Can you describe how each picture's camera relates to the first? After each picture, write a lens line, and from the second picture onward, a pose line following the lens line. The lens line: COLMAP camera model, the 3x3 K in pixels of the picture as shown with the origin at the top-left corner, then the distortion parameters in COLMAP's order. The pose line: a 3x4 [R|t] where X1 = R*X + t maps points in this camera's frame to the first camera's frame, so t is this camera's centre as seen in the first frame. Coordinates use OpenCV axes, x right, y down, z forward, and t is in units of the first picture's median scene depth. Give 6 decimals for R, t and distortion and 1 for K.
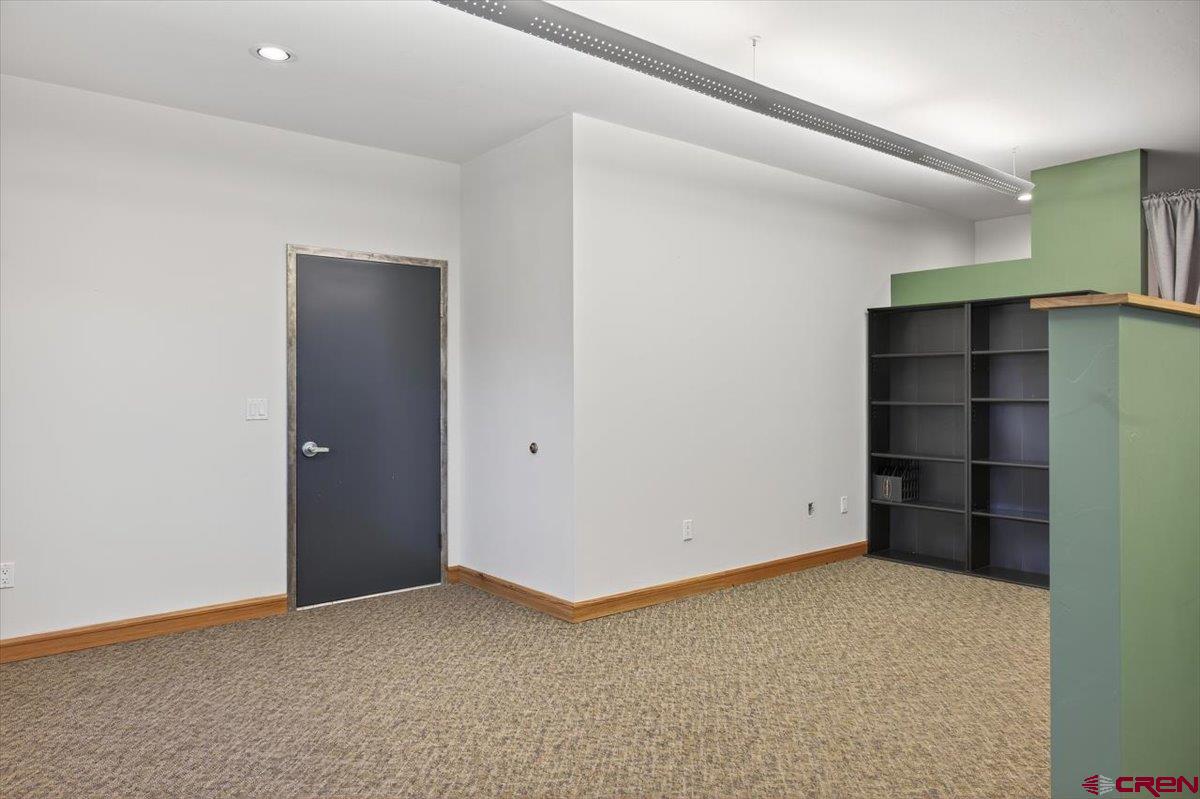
lens RADIAL K [[791.6, 0, 595.0], [0, 791.6, 403.1], [0, 0, 1]] dist [-0.031598, 0.048624]
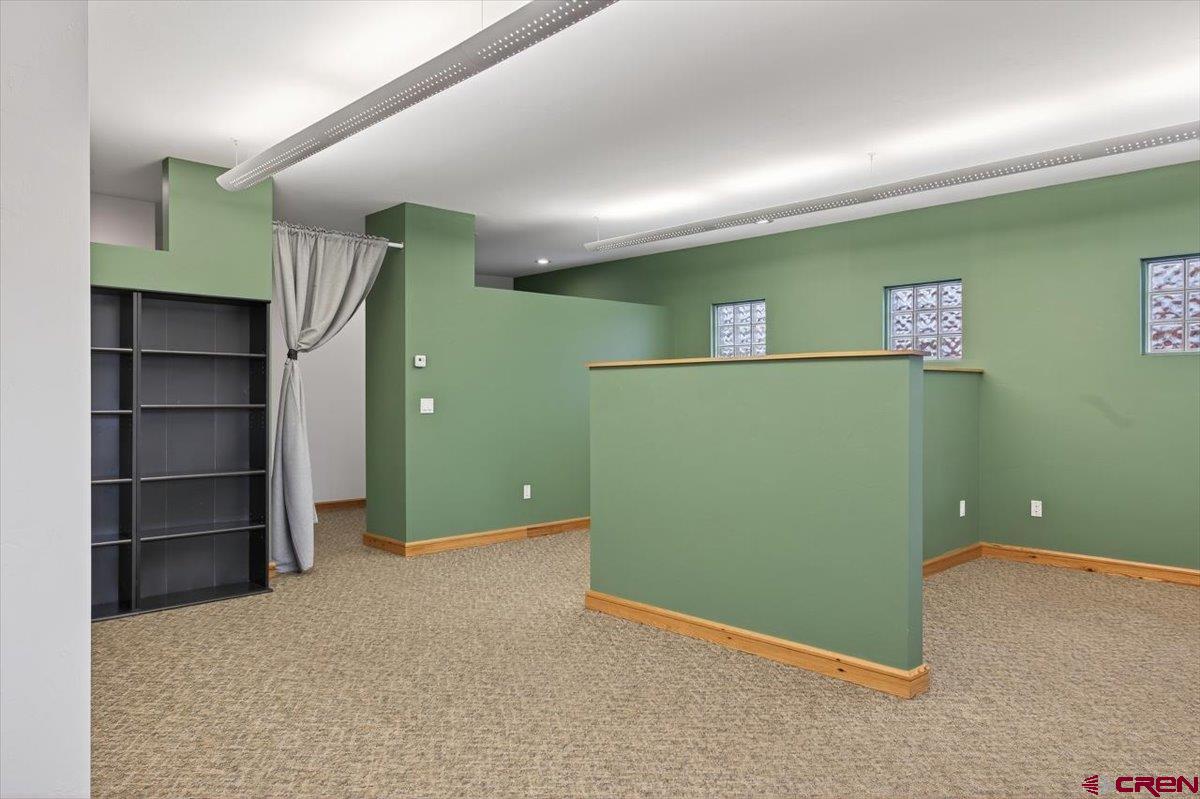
lens RADIAL K [[791.6, 0, 595.0], [0, 791.6, 403.1], [0, 0, 1]] dist [-0.031598, 0.048624]
pose [[-0.093453, -0.000727, 0.995623, -0.650754], [0.018164, 0.999832, 0.002435, -0.001577], [-0.995458, 0.018312, -0.093424, 0.947399]]
